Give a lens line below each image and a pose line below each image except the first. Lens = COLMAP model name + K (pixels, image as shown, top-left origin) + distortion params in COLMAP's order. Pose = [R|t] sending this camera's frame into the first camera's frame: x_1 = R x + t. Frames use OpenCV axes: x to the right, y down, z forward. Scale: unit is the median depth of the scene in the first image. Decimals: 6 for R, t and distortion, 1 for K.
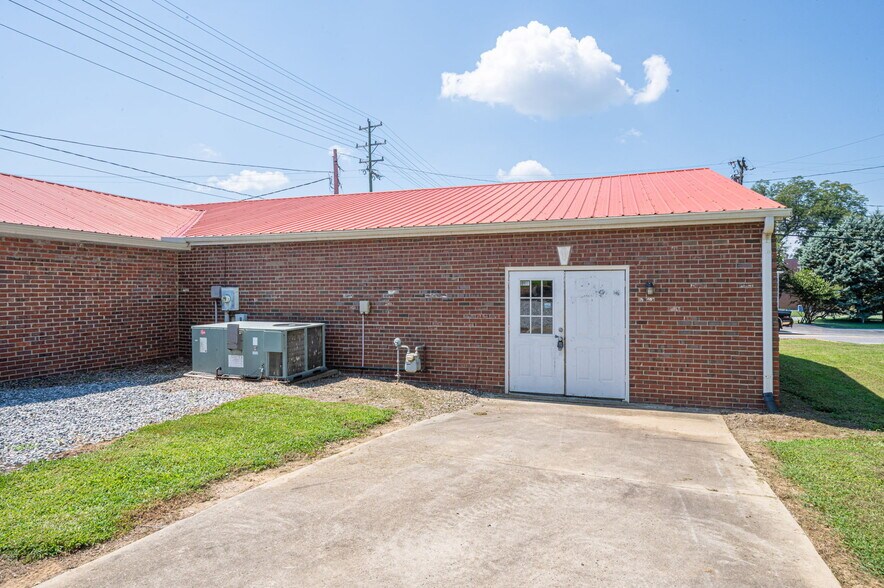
lens RADIAL K [[470.9, 0, 446.1], [0, 470.9, 292.1], [0, 0, 1]] dist [0.000712, -0.000915]
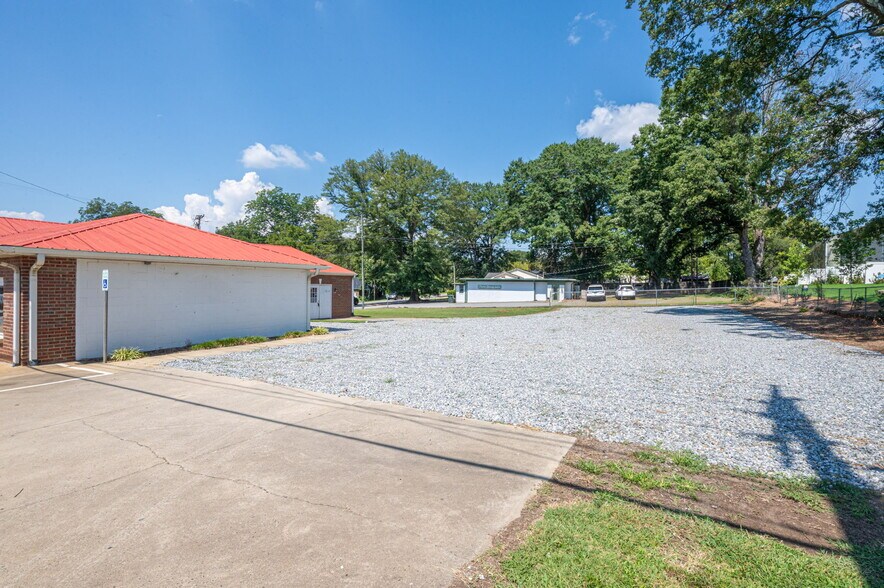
lens RADIAL K [[470.9, 0, 439.6], [0, 470.9, 288.9], [0, 0, 1]] dist [0.000712, -0.000915]
pose [[0.170956, -0.002374, 0.985276, -3.049490], [0.005845, 0.999982, 0.001395, -0.016350], [-0.985261, 0.005520, 0.170967, -0.532640]]
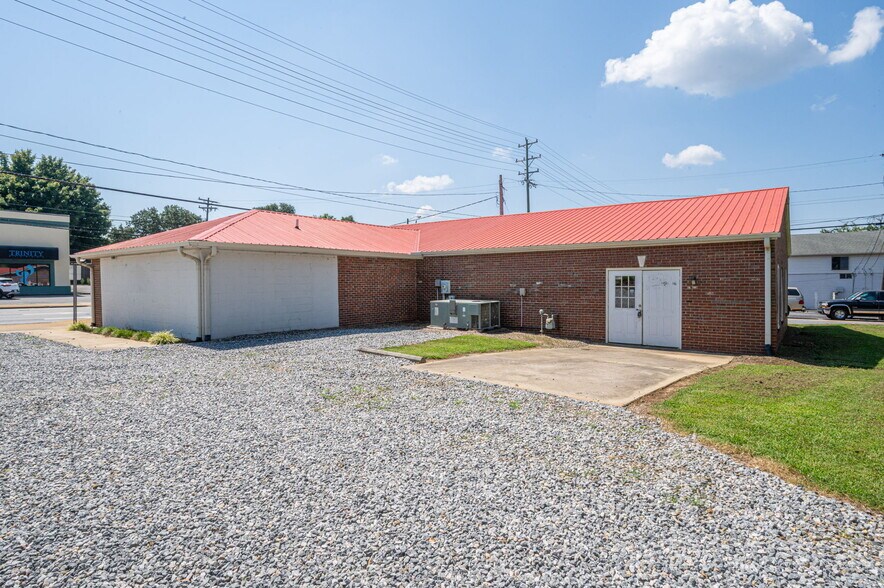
lens RADIAL K [[470.9, 0, 444.2], [0, 470.9, 286.1], [0, 0, 1]] dist [0.000712, -0.000915]
pose [[0.943793, 0.002602, -0.330527, 0.131766], [-0.000567, 0.999980, 0.006254, 0.000626], [0.330537, -0.005715, 0.943776, -0.756402]]
